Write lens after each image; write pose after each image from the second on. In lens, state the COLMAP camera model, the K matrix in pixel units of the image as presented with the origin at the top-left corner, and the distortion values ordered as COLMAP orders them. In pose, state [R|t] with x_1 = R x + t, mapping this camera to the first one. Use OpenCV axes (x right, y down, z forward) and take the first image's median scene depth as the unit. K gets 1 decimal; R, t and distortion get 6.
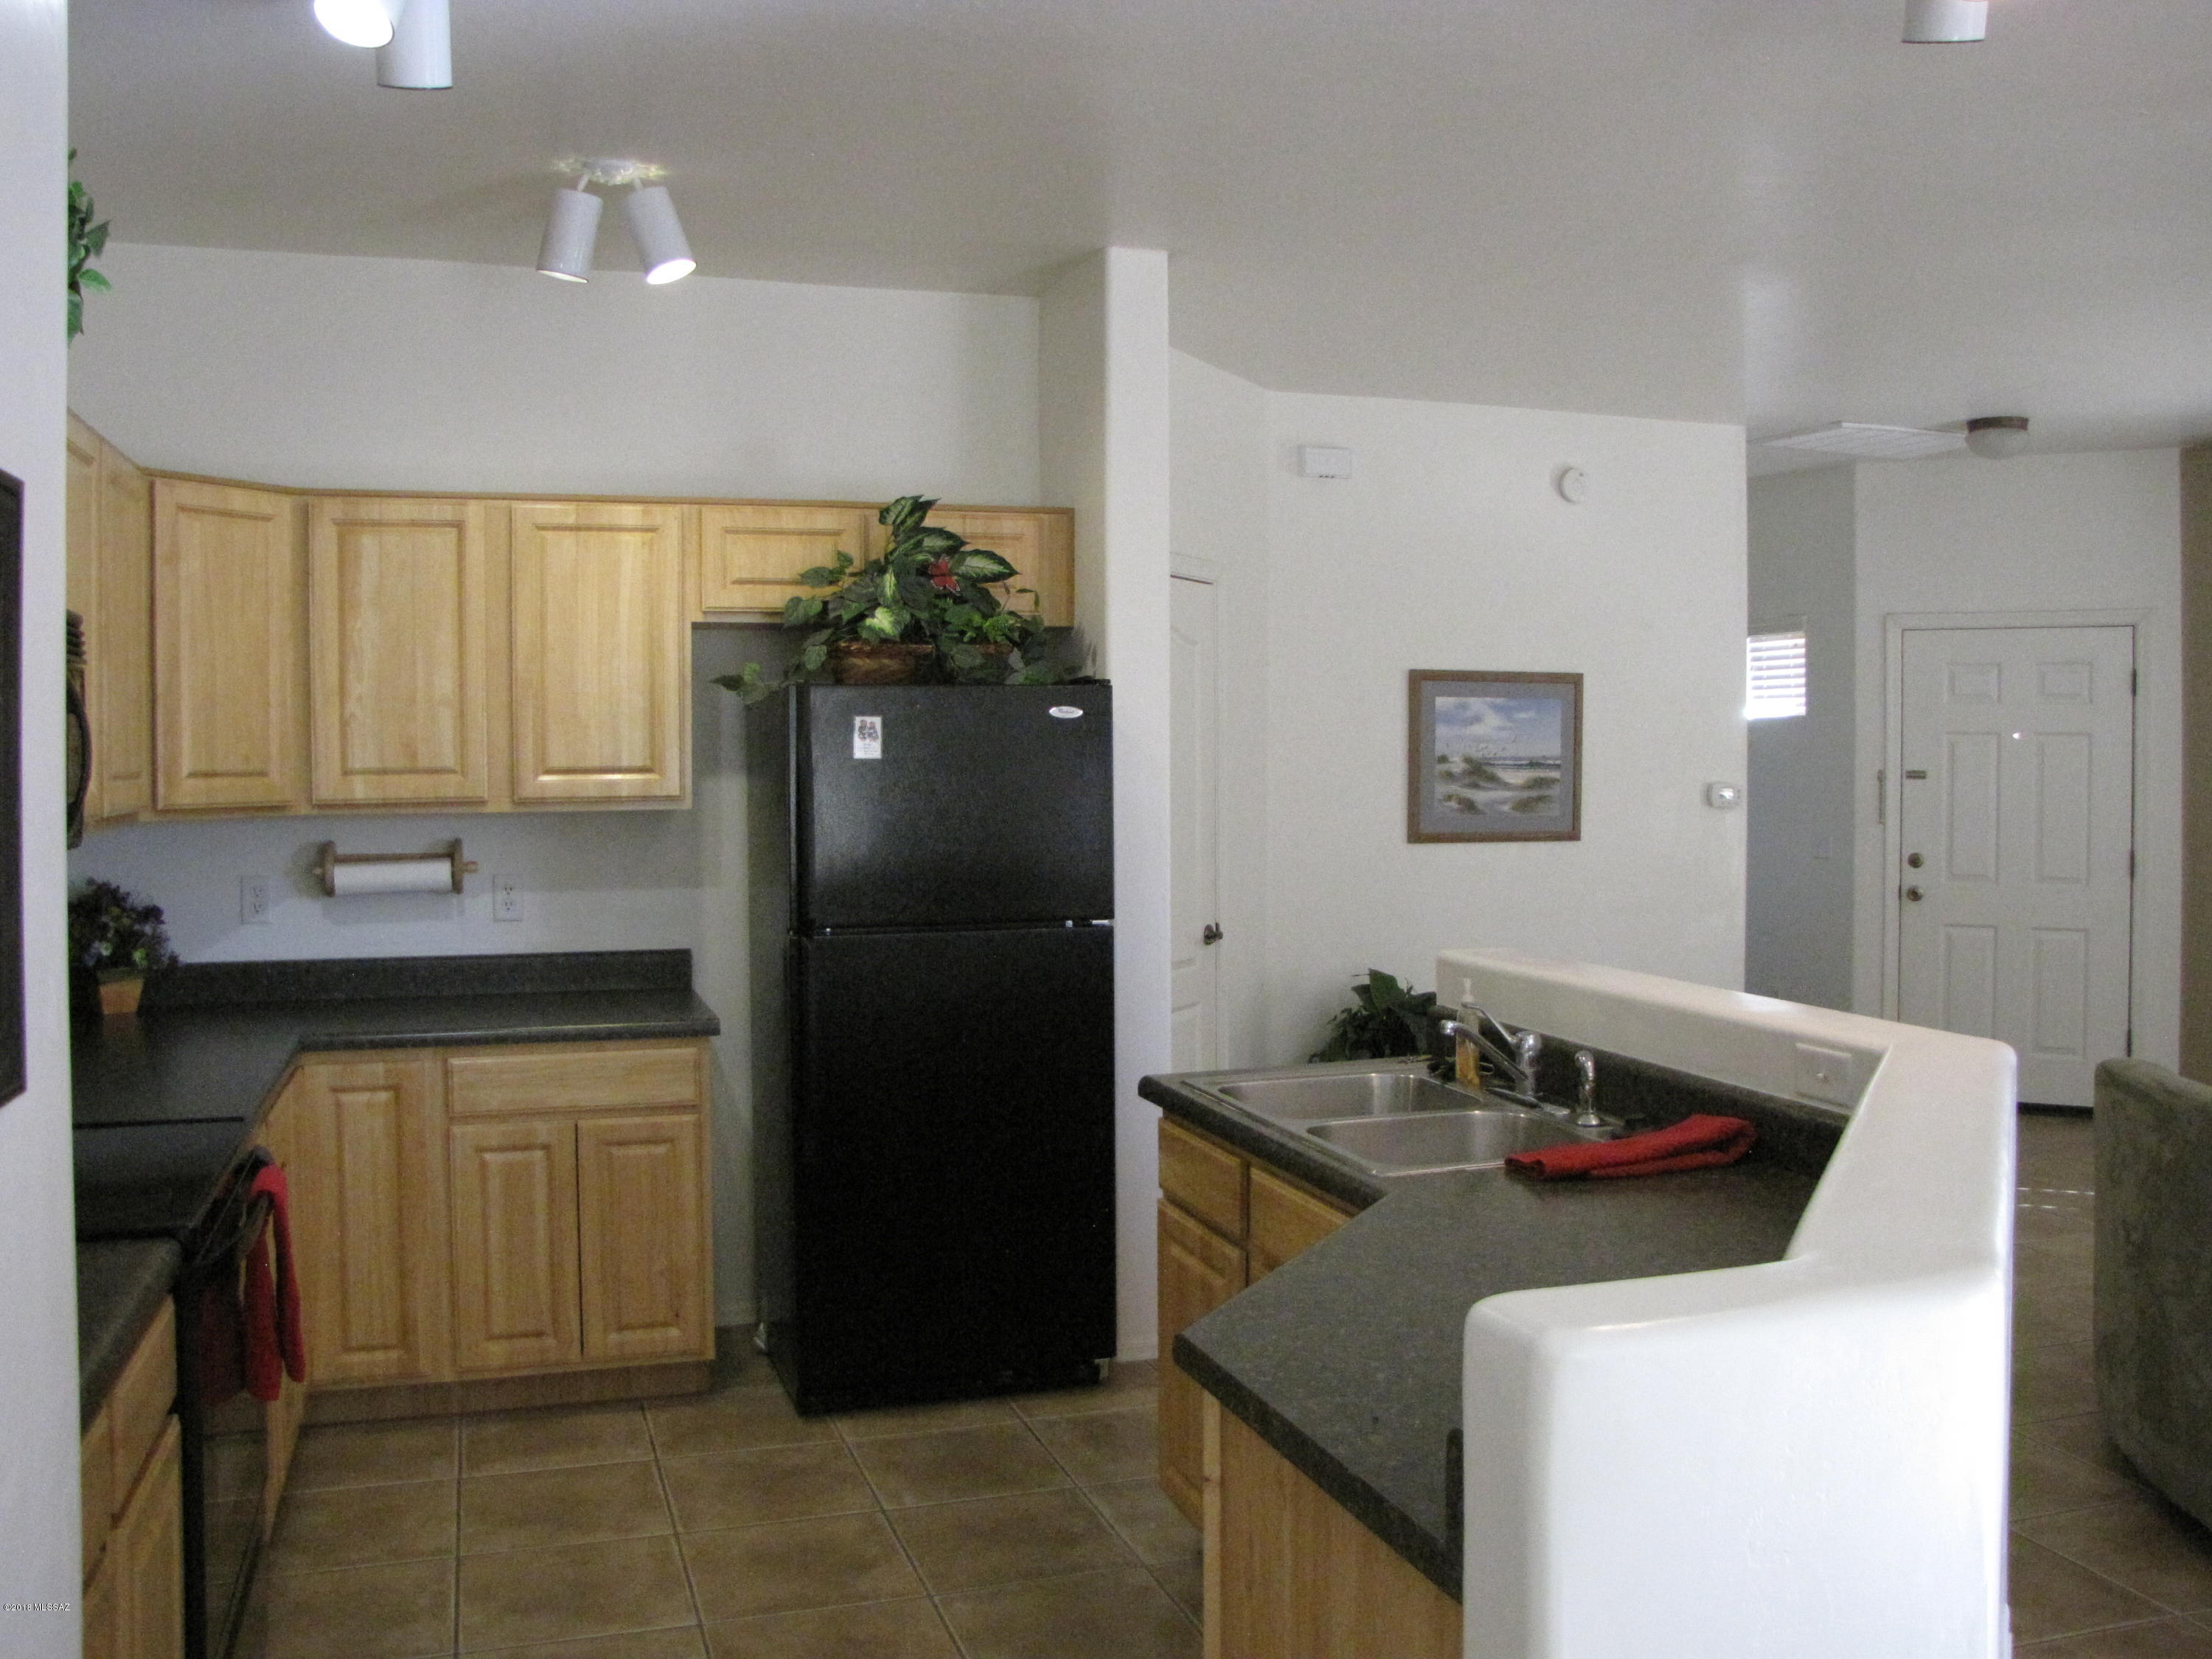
lens RADIAL K [[1821.6, 0, 1106.0], [0, 1821.6, 829.5], [0, 0, 1]] dist [-0.198736, 0.162434]
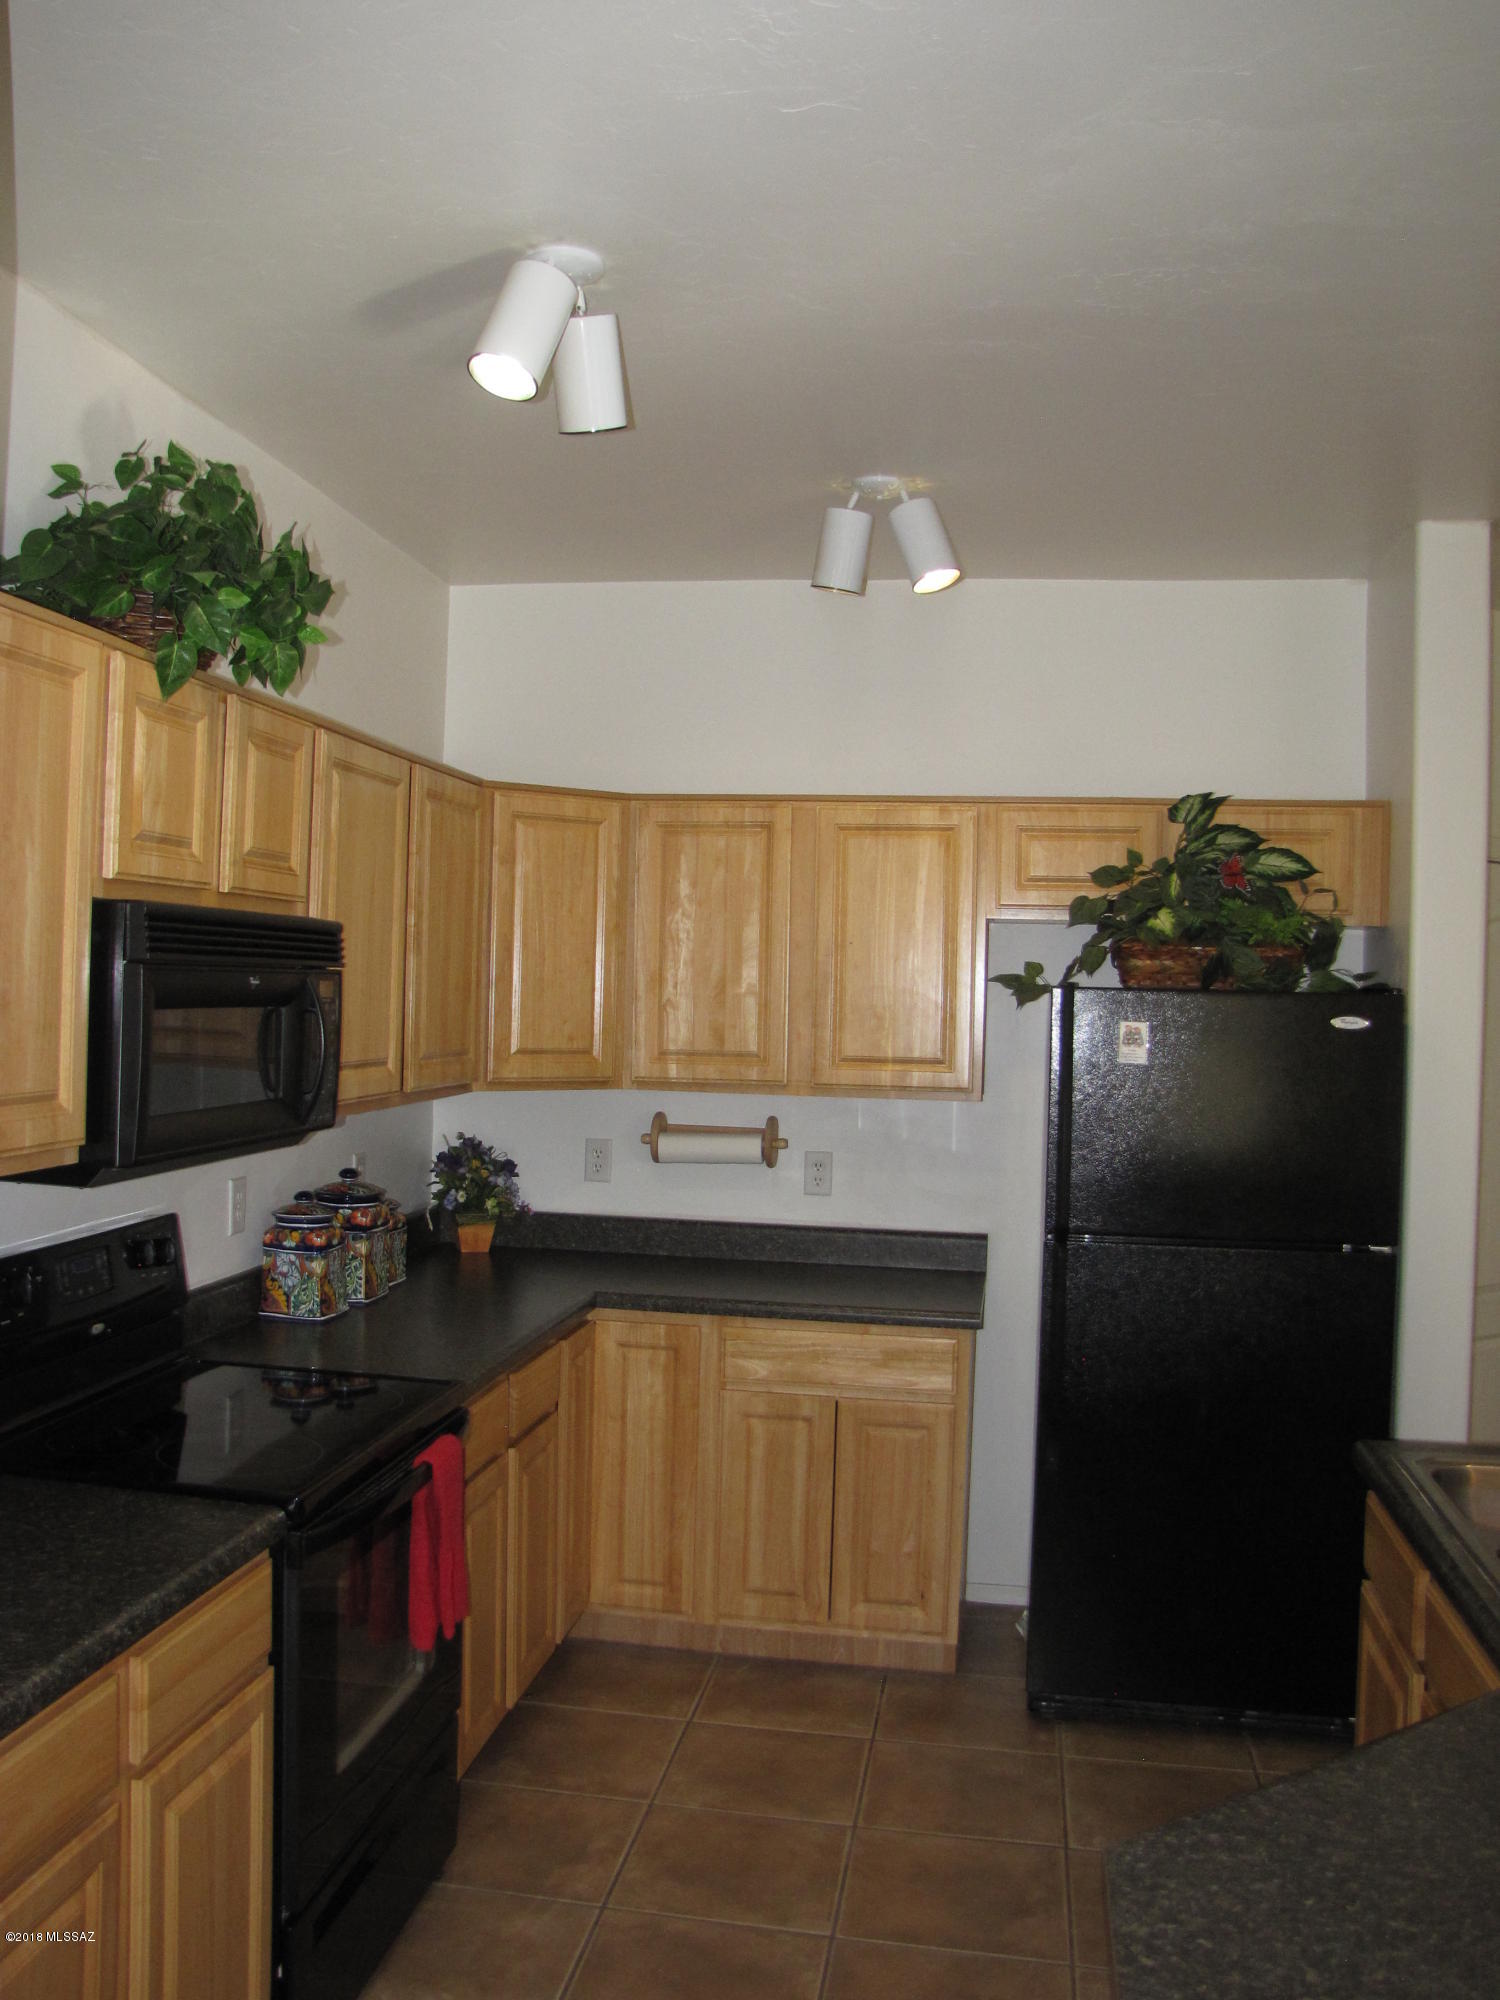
lens RADIAL K [[1647.0, 0, 750.0], [0, 1647.0, 1000.0], [0, 0, 1]] dist [-0.198736, 0.162434]
pose [[0.879420, 0.027232, -0.475268, 0.100435], [-0.048827, 0.998257, -0.033148, -0.033855], [0.473537, 0.052357, 0.879216, 0.127367]]
